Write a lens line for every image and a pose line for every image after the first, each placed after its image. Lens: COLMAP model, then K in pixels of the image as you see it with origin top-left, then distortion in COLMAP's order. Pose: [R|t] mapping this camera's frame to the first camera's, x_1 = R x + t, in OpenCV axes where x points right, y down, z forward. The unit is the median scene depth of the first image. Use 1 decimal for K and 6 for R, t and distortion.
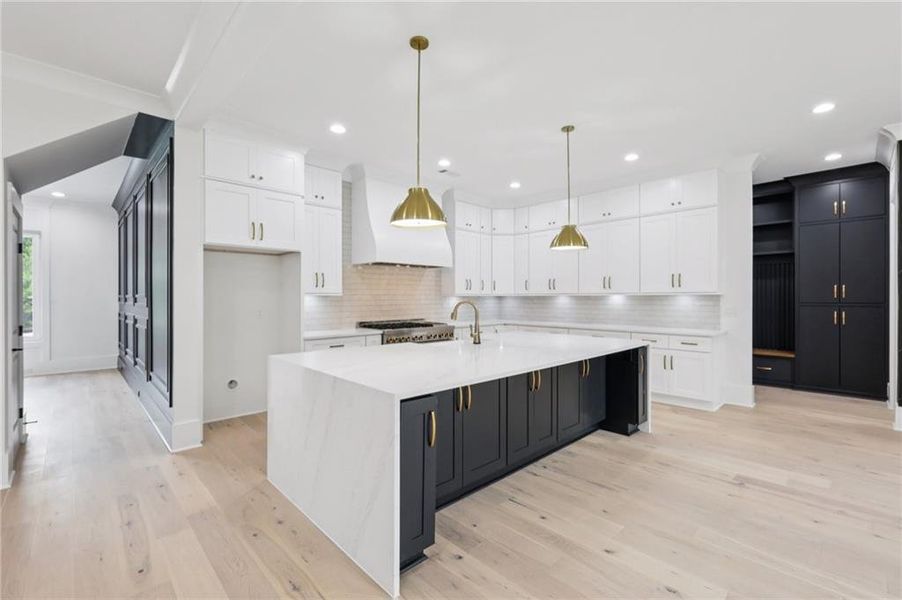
lens RADIAL K [[390.9, 0, 451.0], [0, 390.9, 300.0], [0, 0, 1]] dist [0.000837, 0.000133]
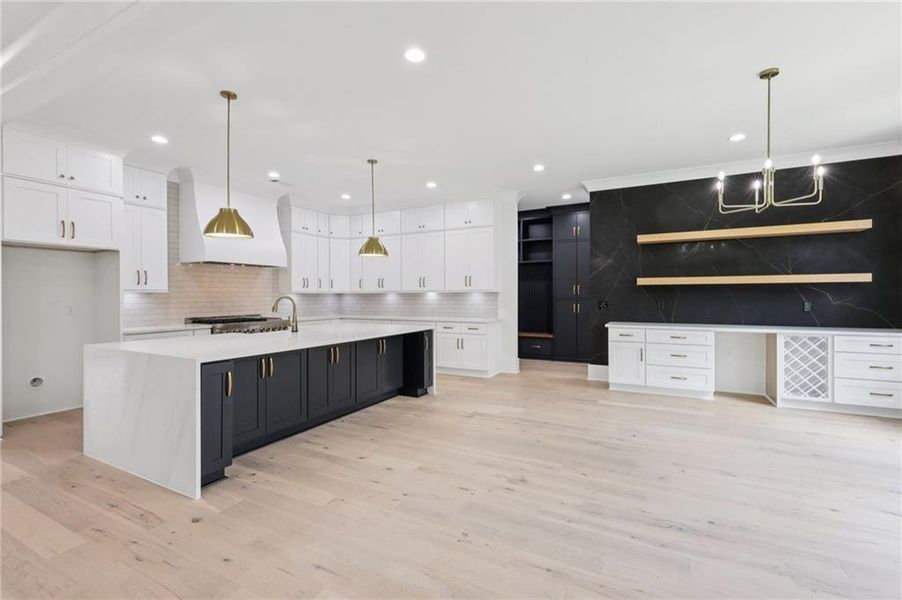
lens RADIAL K [[399.2, 0, 451.0], [0, 399.2, 300.0], [0, 0, 1]] dist [0.003026, -0.000047]
pose [[0.949636, -0.005148, 0.313313, 0.117650], [0.003869, 0.999981, 0.004704, 0.007463], [-0.313331, -0.003255, 0.949638, -0.284538]]
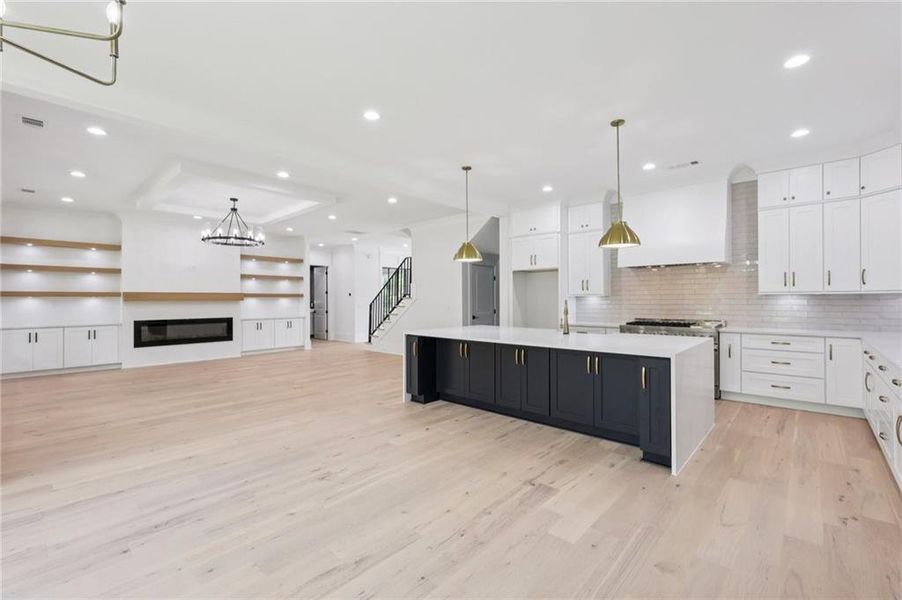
lens RADIAL K [[390.9, 0, 451.0], [0, 390.9, 300.0], [0, 0, 1]] dist [0.000837, 0.000133]
pose [[0.059861, 0.001746, -0.998205, 1.102261], [-0.002599, 0.999995, 0.001593, 0.001286], [0.998203, 0.002499, 0.059865, 0.471730]]
